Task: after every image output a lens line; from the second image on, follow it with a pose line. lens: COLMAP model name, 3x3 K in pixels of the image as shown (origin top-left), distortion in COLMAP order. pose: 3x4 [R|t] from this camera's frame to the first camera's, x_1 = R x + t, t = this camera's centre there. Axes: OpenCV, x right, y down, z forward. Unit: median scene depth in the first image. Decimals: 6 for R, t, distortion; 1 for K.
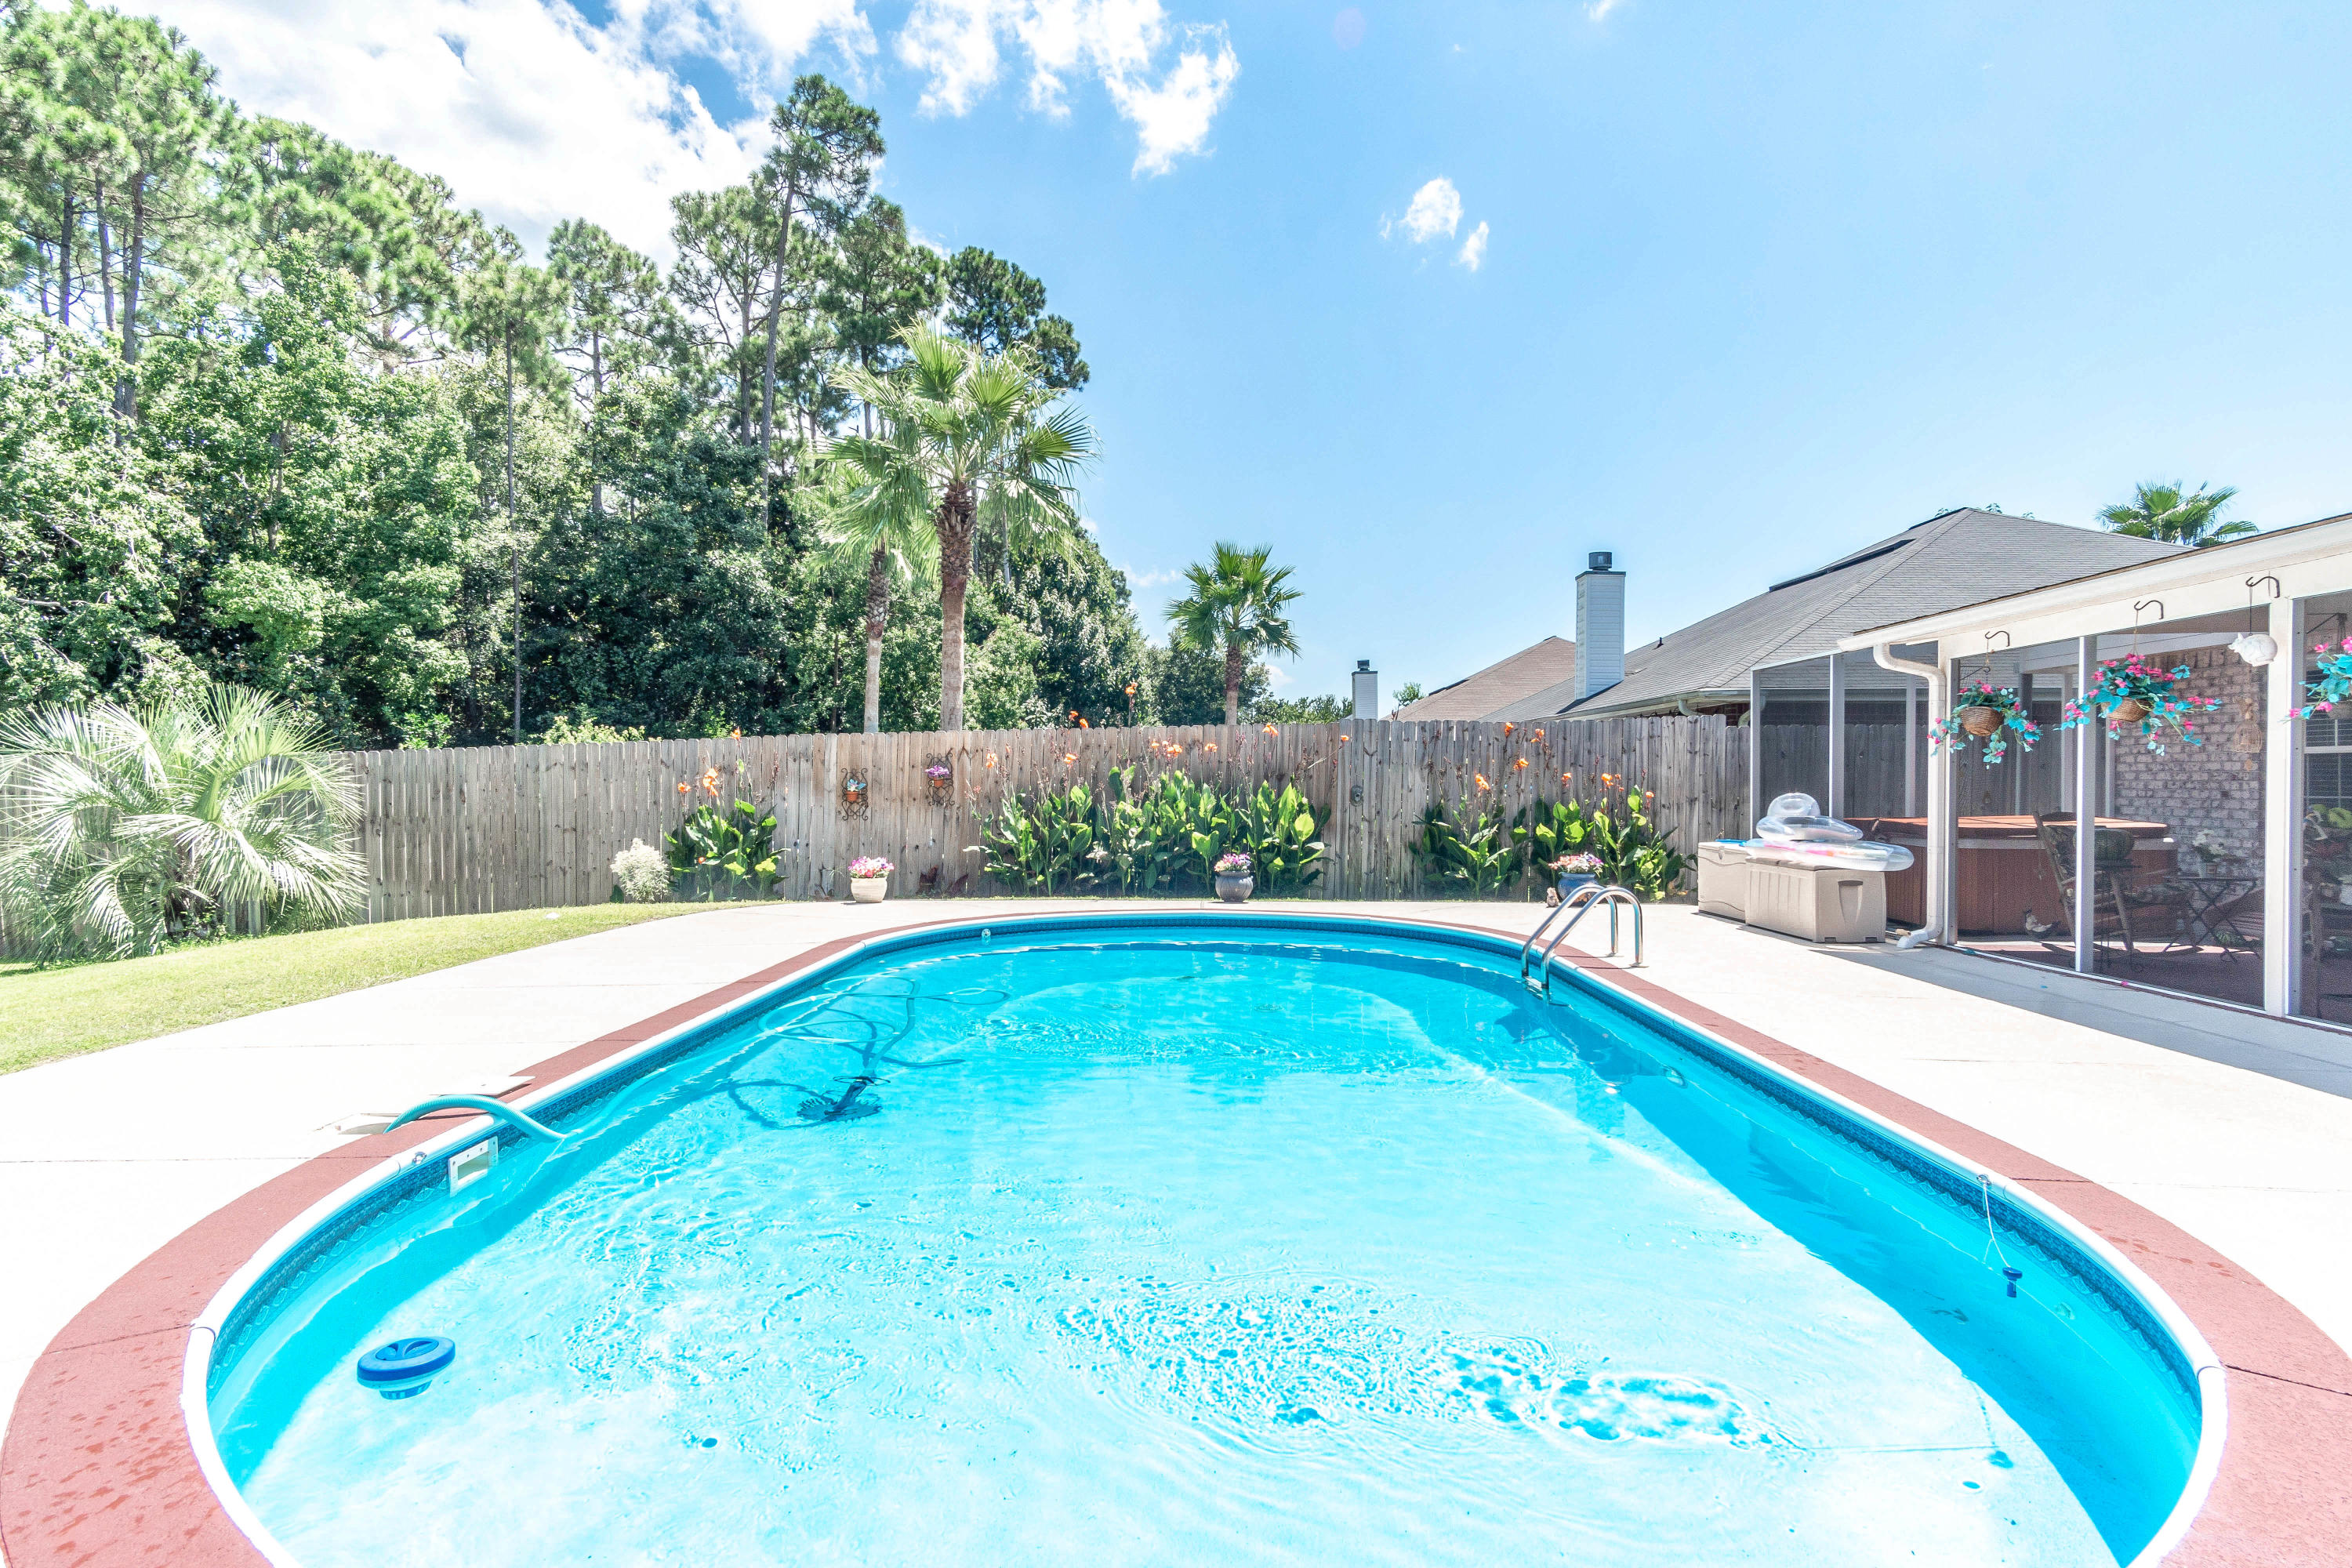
lens RADIAL K [[1259.9, 0, 1170.8], [0, 1259.9, 777.4], [0, 0, 1]] dist [0.000596, 0.005965]
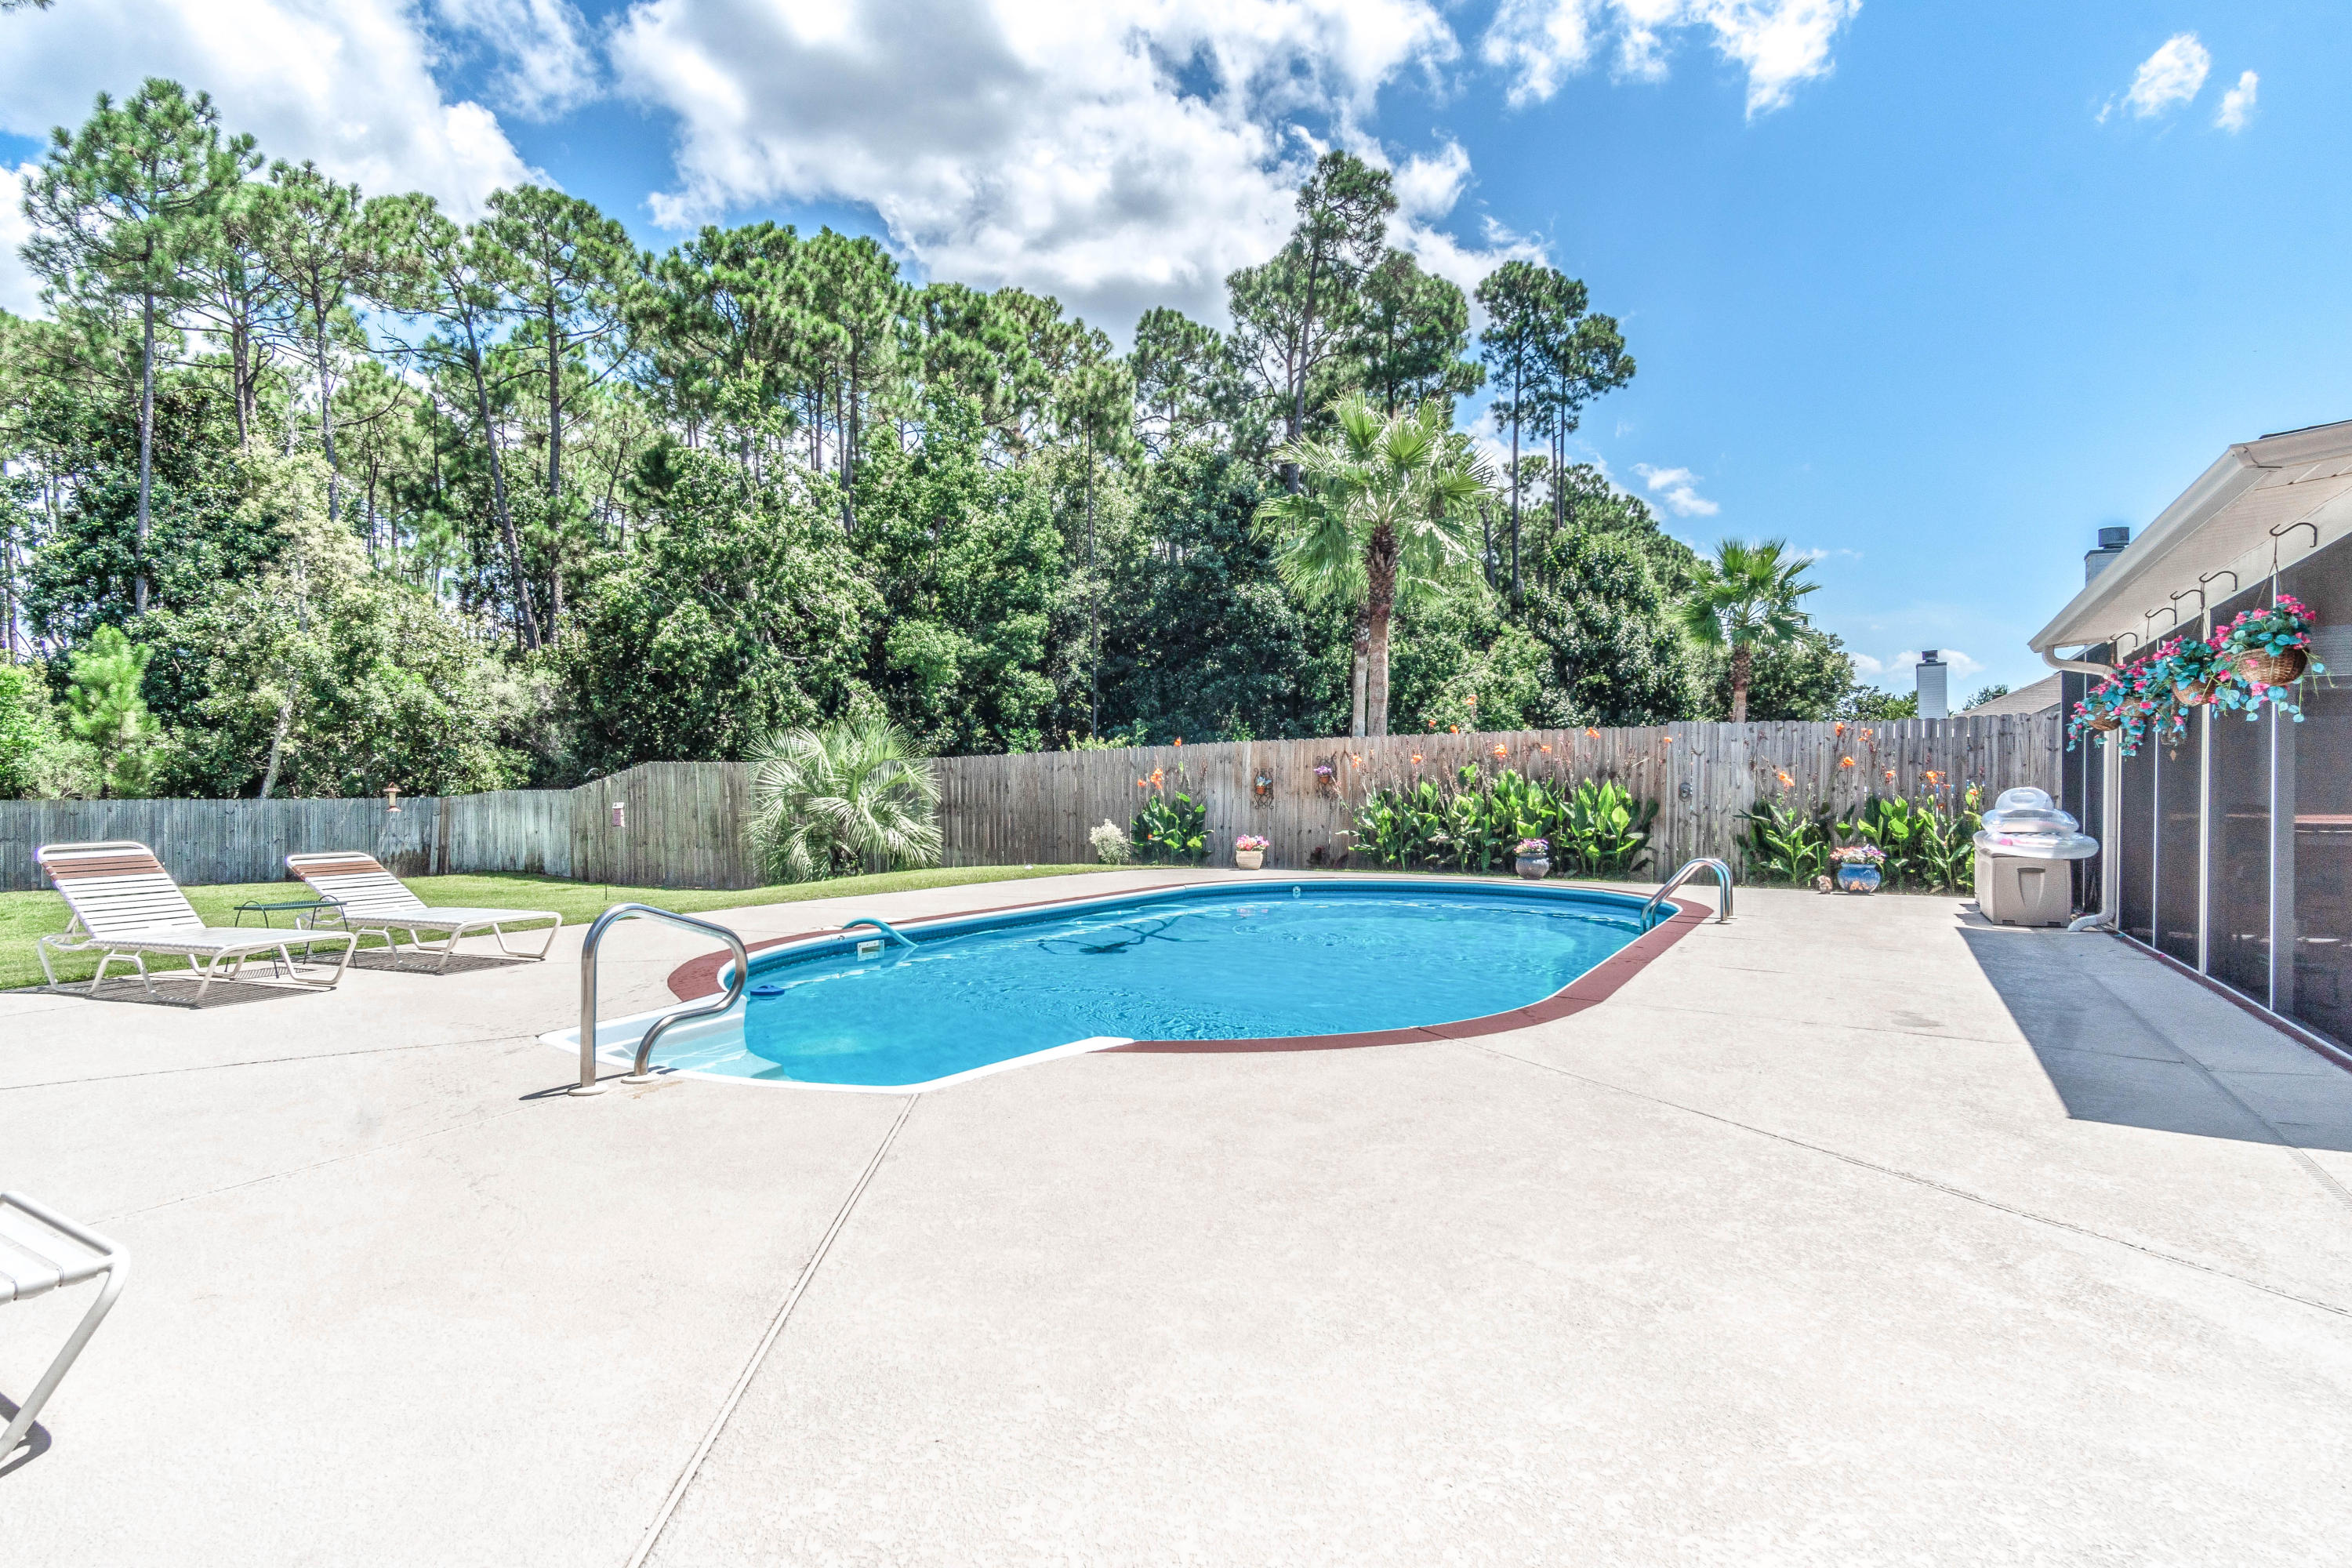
lens RADIAL K [[1306.3, 0, 1176.0], [0, 1306.3, 784.0], [0, 0, 1]] dist [-0.012627, 0.013664]
pose [[0.891497, 0.002209, -0.453022, 0.159630], [-0.002035, 0.999998, 0.000871, 0.004592], [0.453022, 0.000146, 0.891499, -0.128313]]
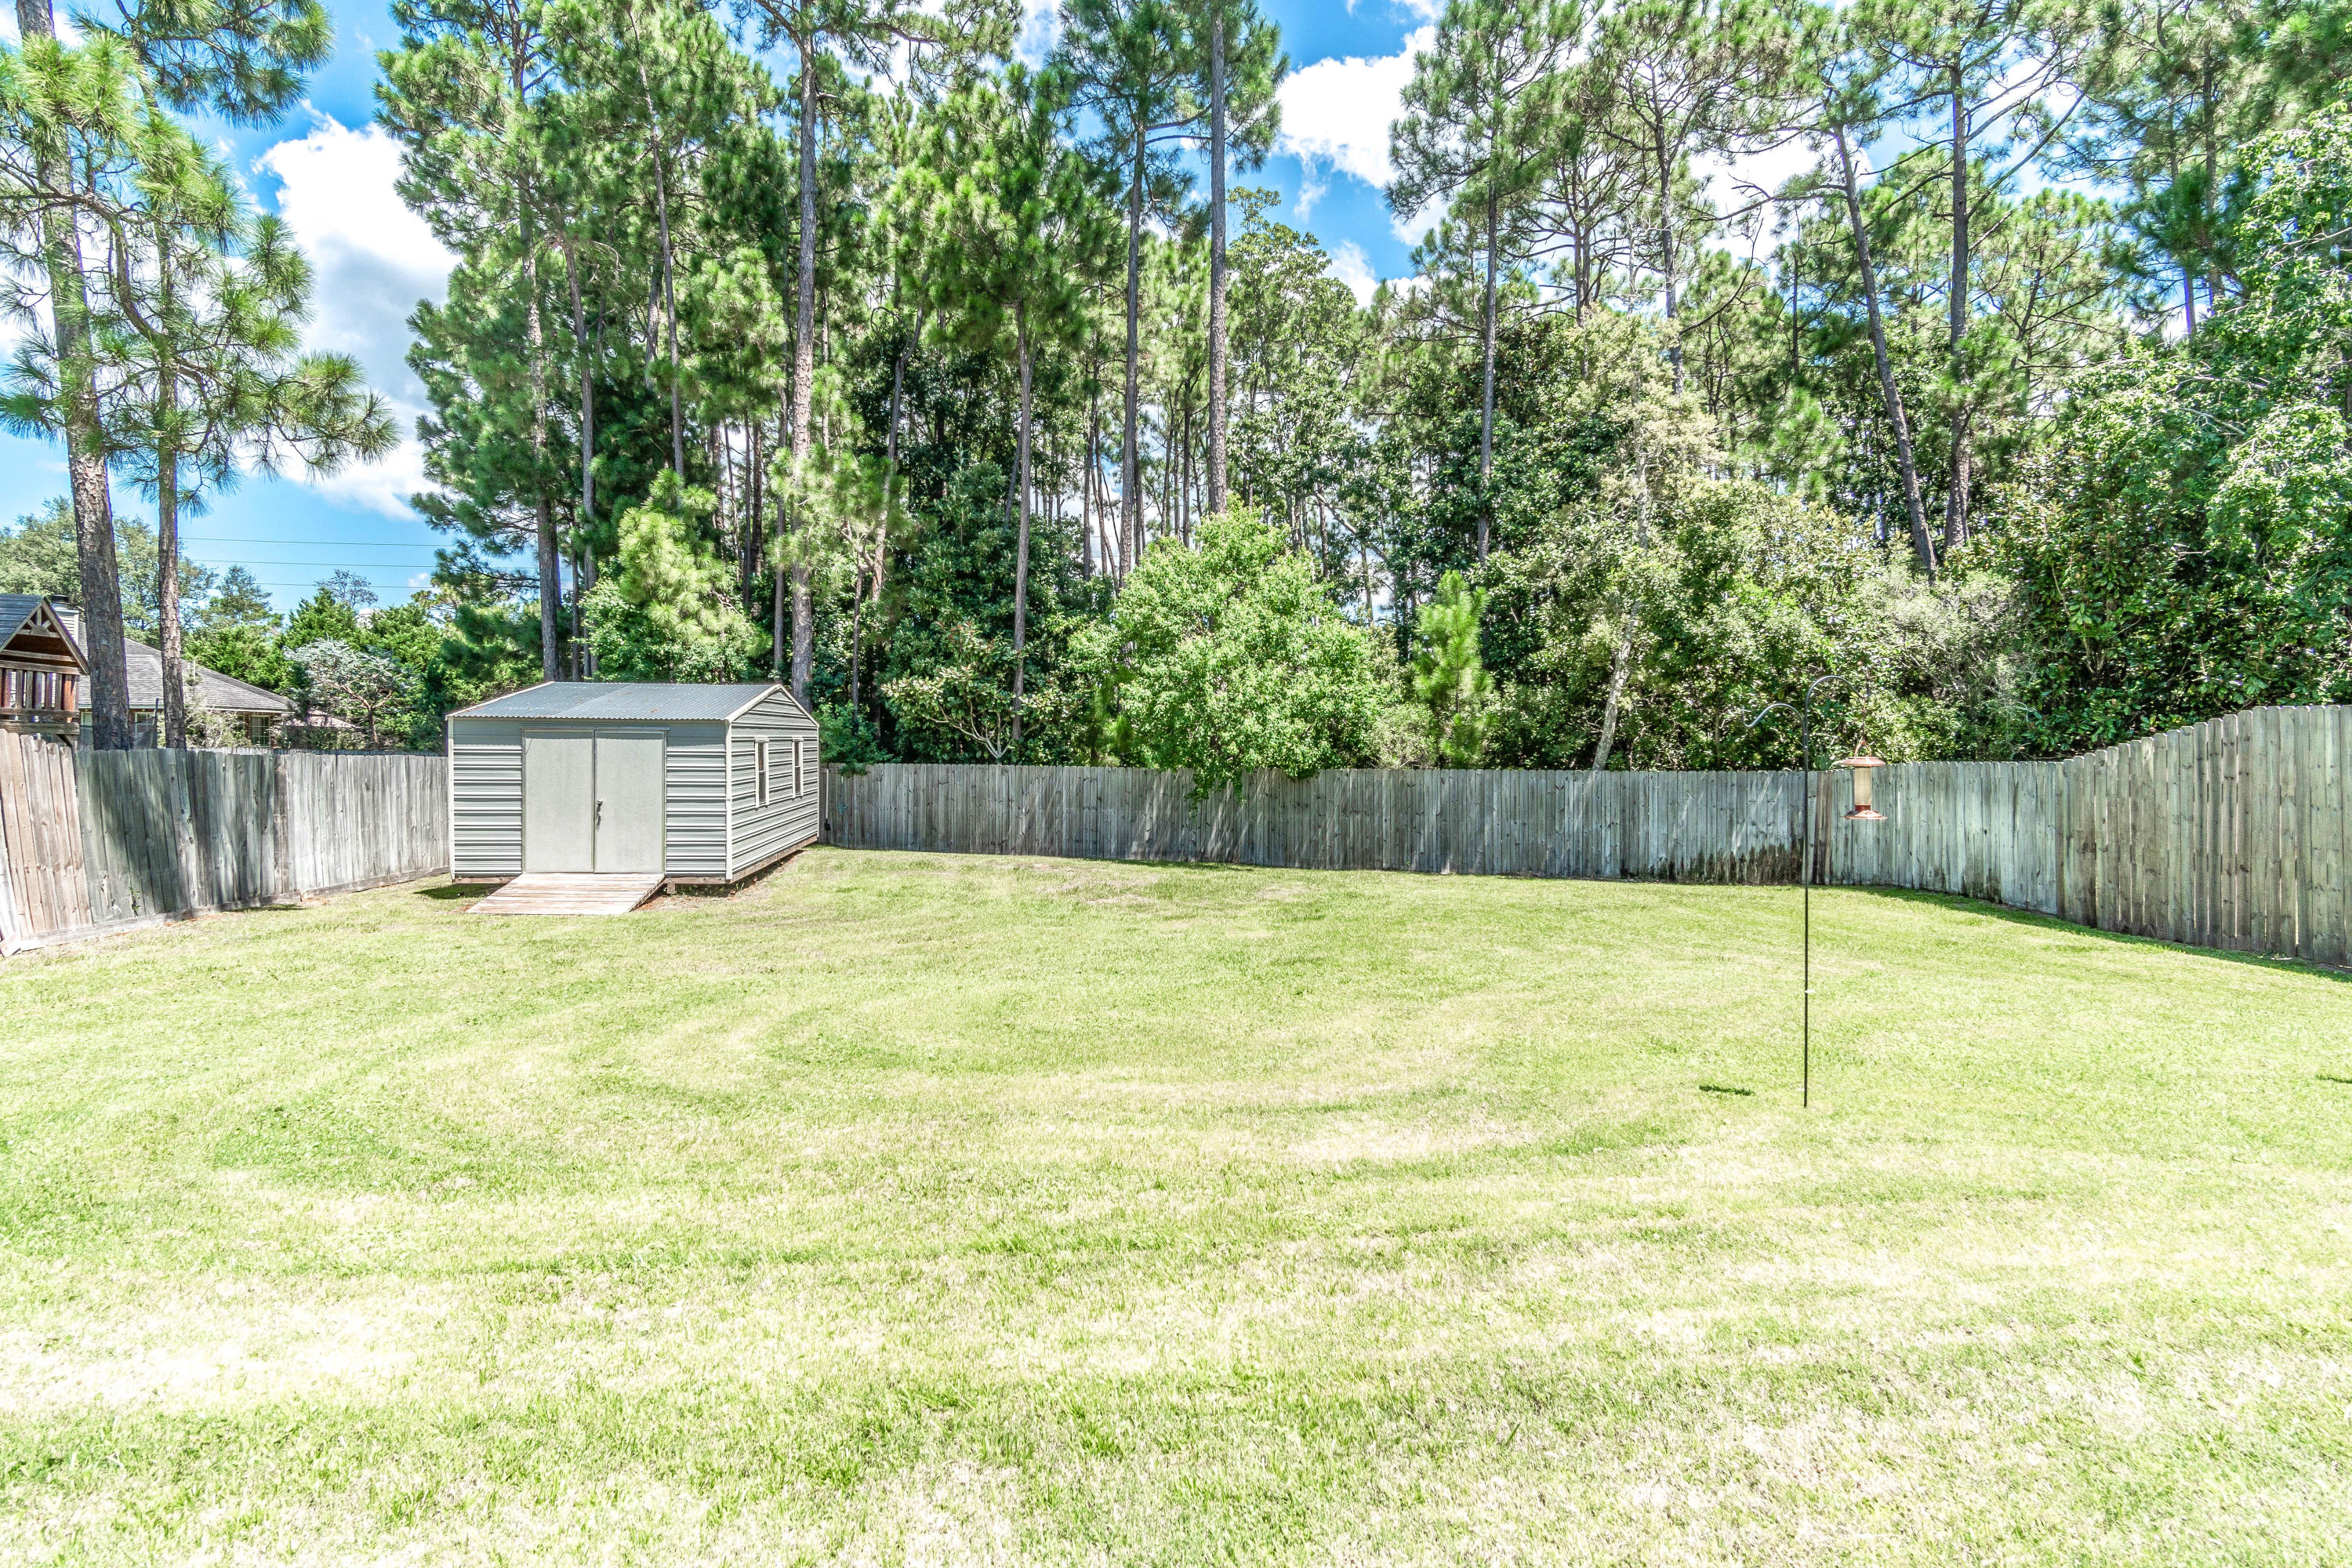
lens RADIAL K [[1257.5, 0, 1169.2], [0, 1257.5, 773.2], [0, 0, 1]] dist [-0.002682, 0.000252]
pose [[0.152008, 0.019724, -0.988182, -0.230332], [-0.000845, 0.999803, 0.019826, 0.004988], [0.988379, -0.002178, 0.151995, 0.088081]]
